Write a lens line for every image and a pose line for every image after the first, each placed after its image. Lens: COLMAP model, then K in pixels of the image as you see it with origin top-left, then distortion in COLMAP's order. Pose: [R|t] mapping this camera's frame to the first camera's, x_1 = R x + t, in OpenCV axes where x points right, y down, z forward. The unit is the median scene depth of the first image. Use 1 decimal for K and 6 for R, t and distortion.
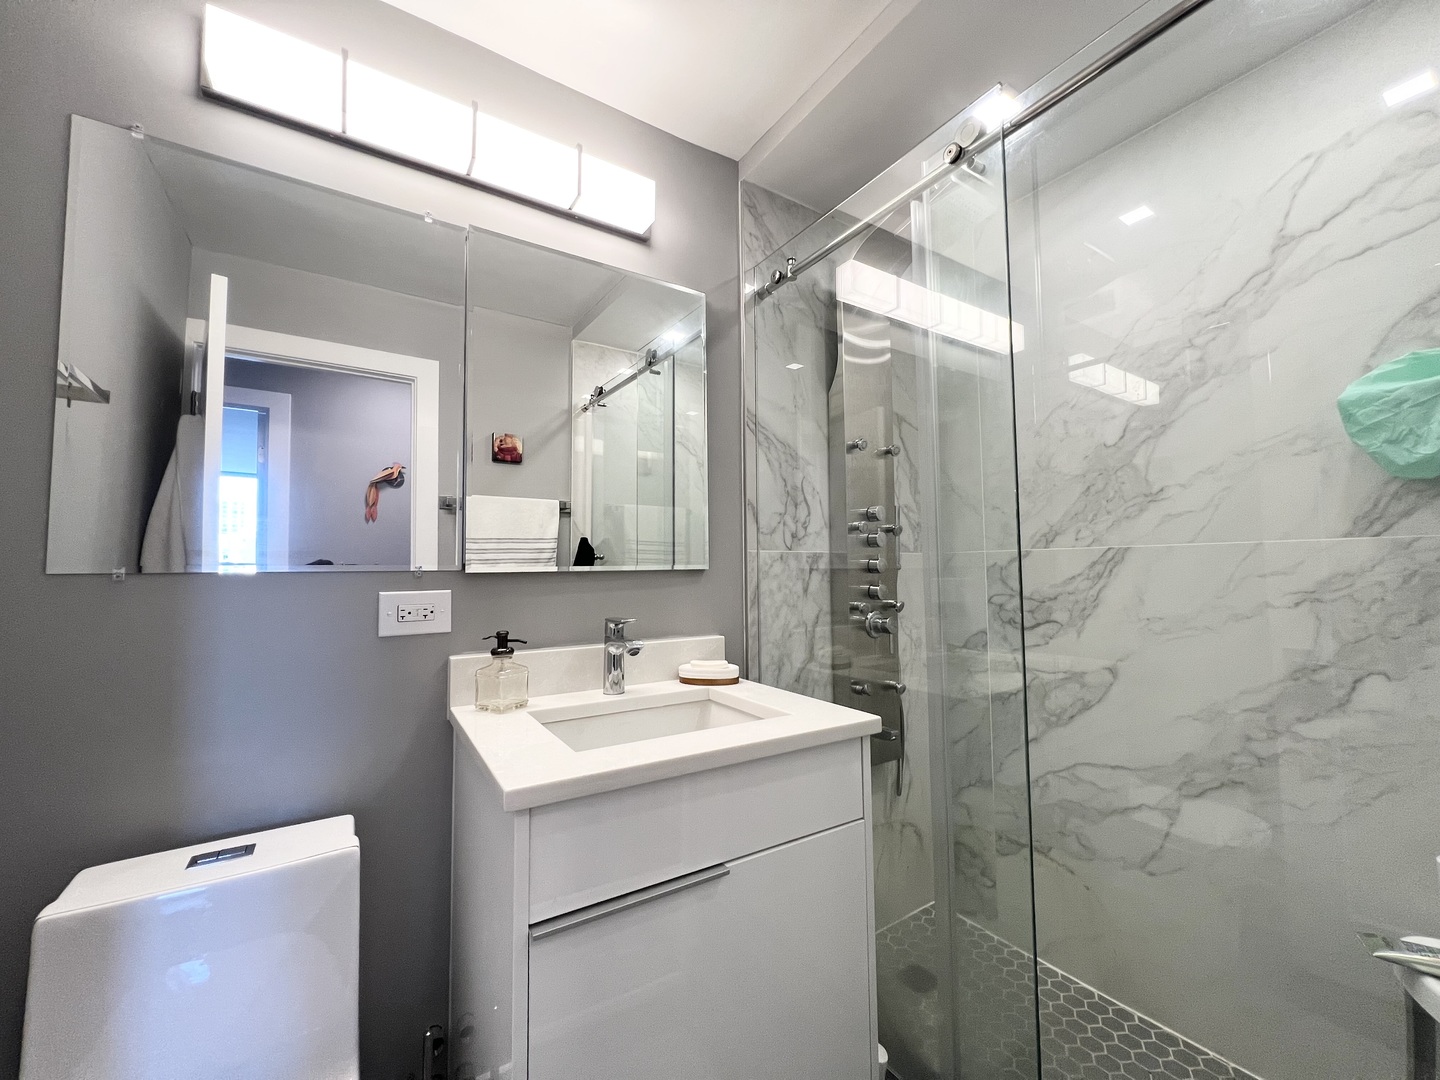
lens RADIAL K [[577.9, 0, 720.0], [0, 577.9, 540.0], [0, 0, 1]] dist [-0.000357, 0.000023]
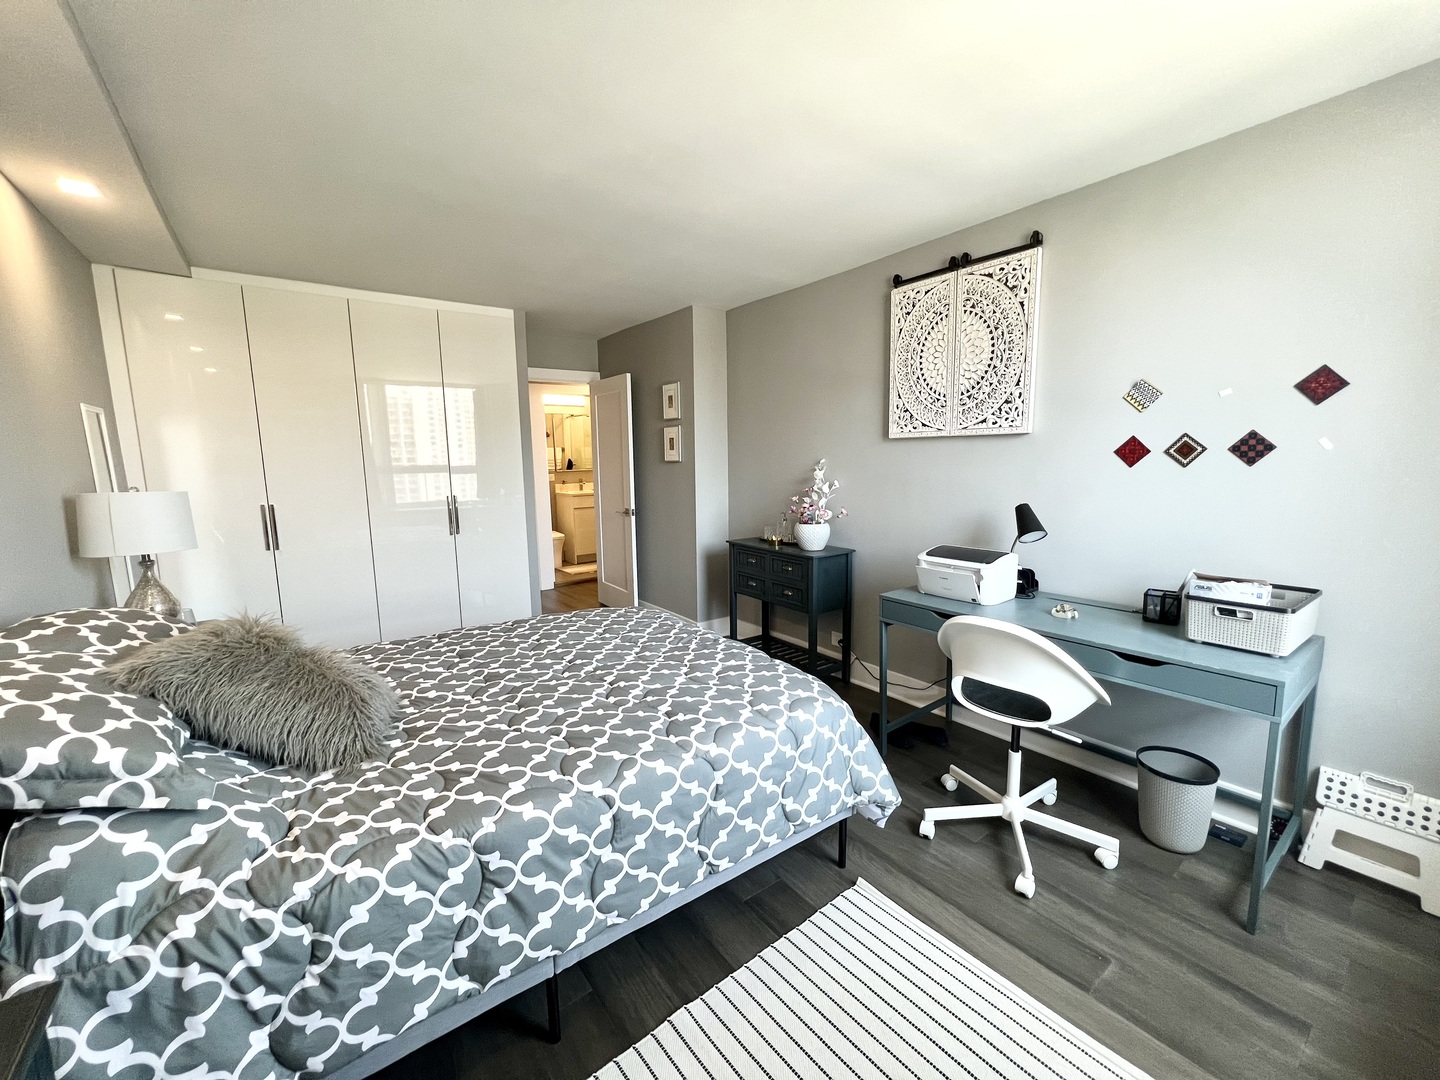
lens RADIAL K [[577.9, 0, 720.0], [0, 577.9, 540.0], [0, 0, 1]] dist [-0.000357, 0.000023]
pose [[0.995196, -0.018669, 0.096106, 0.330020], [0.000591, 0.982776, 0.184799, -0.164456], [-0.097900, -0.183854, 0.978066, -2.631177]]
